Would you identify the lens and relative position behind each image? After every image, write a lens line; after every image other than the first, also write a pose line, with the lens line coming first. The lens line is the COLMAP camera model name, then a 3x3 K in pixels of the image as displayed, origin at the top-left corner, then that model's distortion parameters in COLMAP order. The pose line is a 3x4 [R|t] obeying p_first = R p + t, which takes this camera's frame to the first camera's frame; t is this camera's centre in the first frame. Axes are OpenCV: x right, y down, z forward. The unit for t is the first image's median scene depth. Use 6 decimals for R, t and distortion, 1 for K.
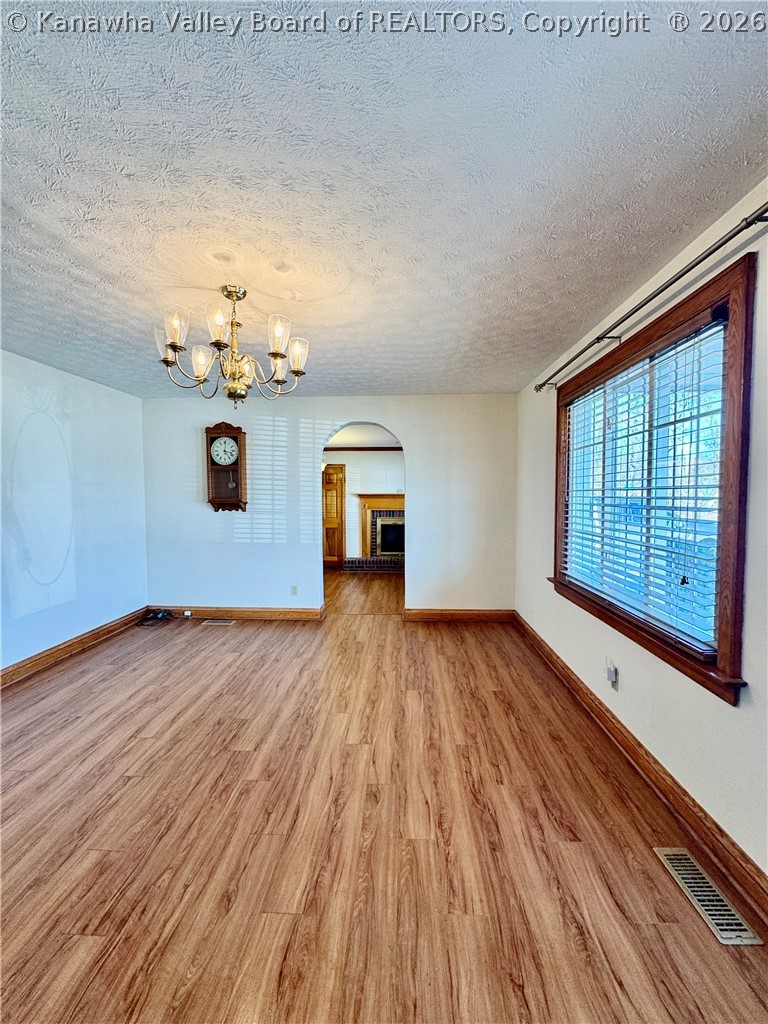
lens RADIAL K [[404.7, 0, 392.6], [0, 404.7, 511.4], [0, 0, 1]] dist [0.001732, -0.000042]
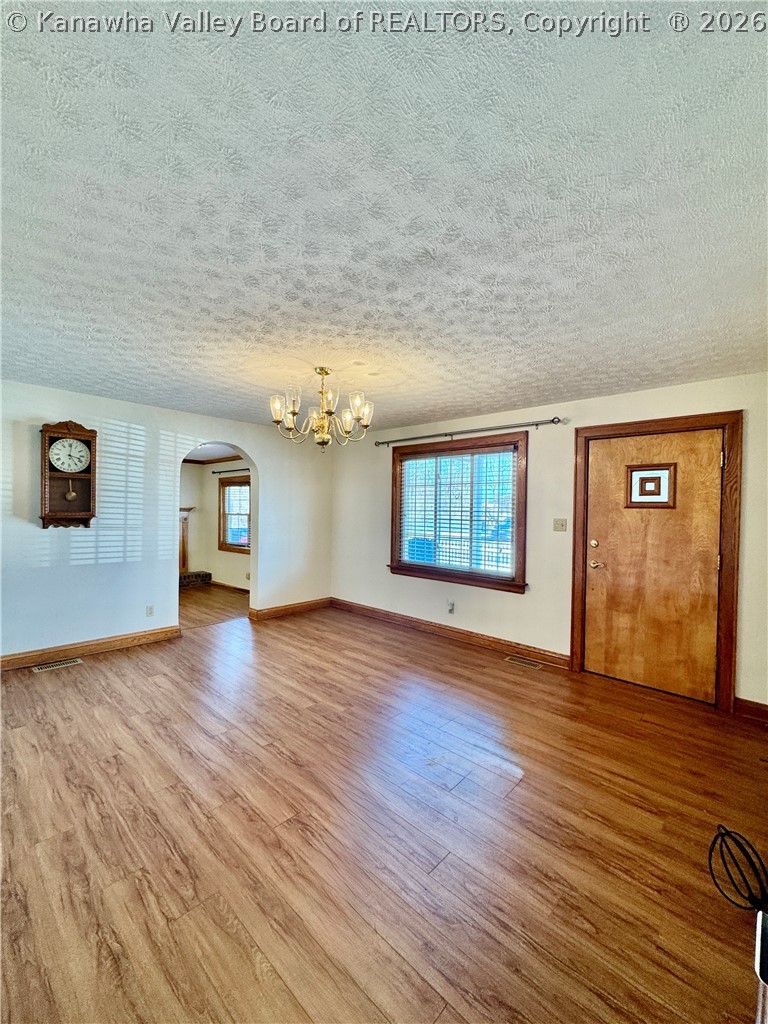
lens RADIAL K [[404.7, 0, 392.6], [0, 404.7, 511.4], [0, 0, 1]] dist [0.001732, -0.000042]
pose [[0.656134, 0.010068, 0.754578, -0.607404], [0.012050, 0.999644, -0.023815, -0.006143], [-0.754549, 0.024719, 0.655778, -0.045598]]
